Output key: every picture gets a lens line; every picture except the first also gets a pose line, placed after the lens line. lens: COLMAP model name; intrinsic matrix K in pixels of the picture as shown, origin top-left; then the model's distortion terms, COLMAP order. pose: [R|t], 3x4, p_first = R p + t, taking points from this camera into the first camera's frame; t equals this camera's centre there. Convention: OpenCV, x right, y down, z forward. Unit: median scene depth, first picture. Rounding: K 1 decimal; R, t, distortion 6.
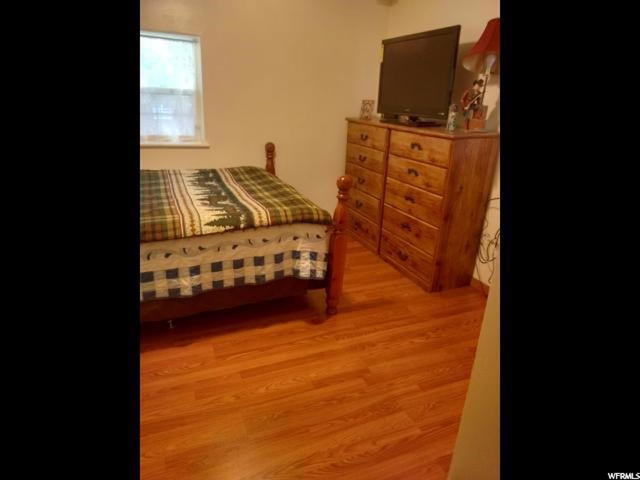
lens RADIAL K [[387.3, 0, 316.3], [0, 387.3, 242.0], [0, 0, 1]] dist [0.036367, -0.002367]
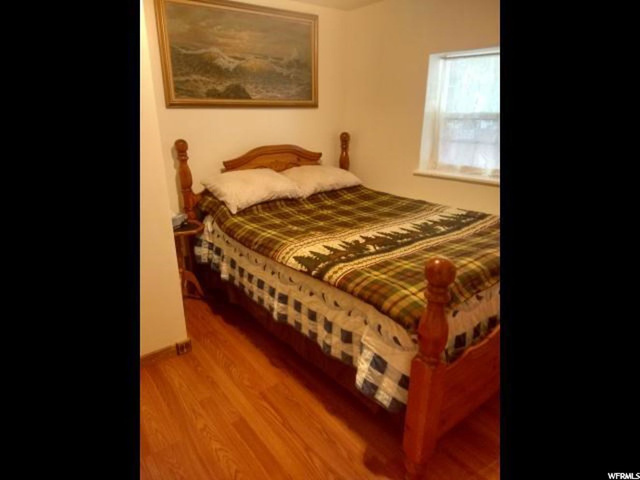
lens RADIAL K [[387.3, 0, 316.3], [0, 387.3, 242.0], [0, 0, 1]] dist [0.036367, -0.002367]
pose [[0.234996, 0.256792, -0.937462, 0.547794], [-0.323185, 0.930239, 0.173800, -0.240266], [0.916694, 0.262131, 0.301594, 0.719866]]
